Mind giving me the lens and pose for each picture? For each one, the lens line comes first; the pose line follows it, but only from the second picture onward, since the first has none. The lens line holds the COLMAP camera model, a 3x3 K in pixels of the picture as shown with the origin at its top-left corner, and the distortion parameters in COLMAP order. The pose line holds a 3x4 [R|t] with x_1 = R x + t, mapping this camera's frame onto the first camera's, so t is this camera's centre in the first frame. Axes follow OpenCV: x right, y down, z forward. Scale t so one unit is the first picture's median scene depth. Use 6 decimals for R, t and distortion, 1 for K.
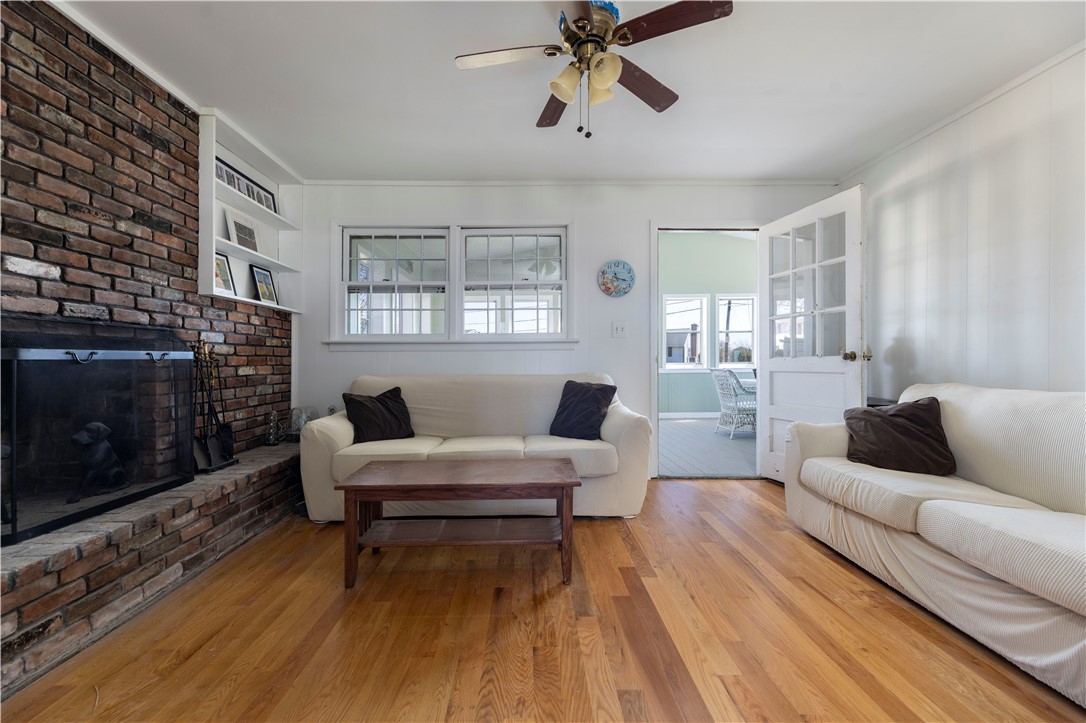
lens RADIAL K [[438.9, 0, 531.0], [0, 438.9, 368.7], [0, 0, 1]] dist [-0.000055, -0.000564]
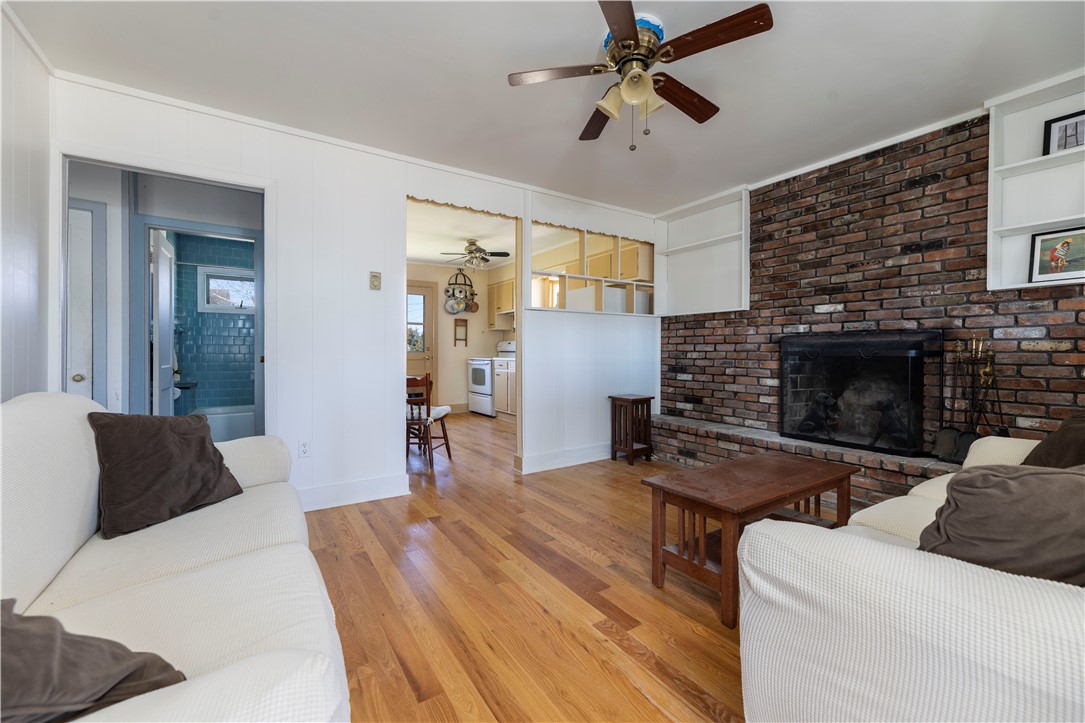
lens RADIAL K [[438.5, 0, 539.5], [0, 438.5, 353.6], [0, 0, 1]] dist [-0.000055, -0.000564]
pose [[-0.841424, -0.000185, -0.540375, 0.710054], [-0.012982, 0.999718, 0.019872, -0.038561], [0.540219, 0.023736, -0.841189, 1.419358]]
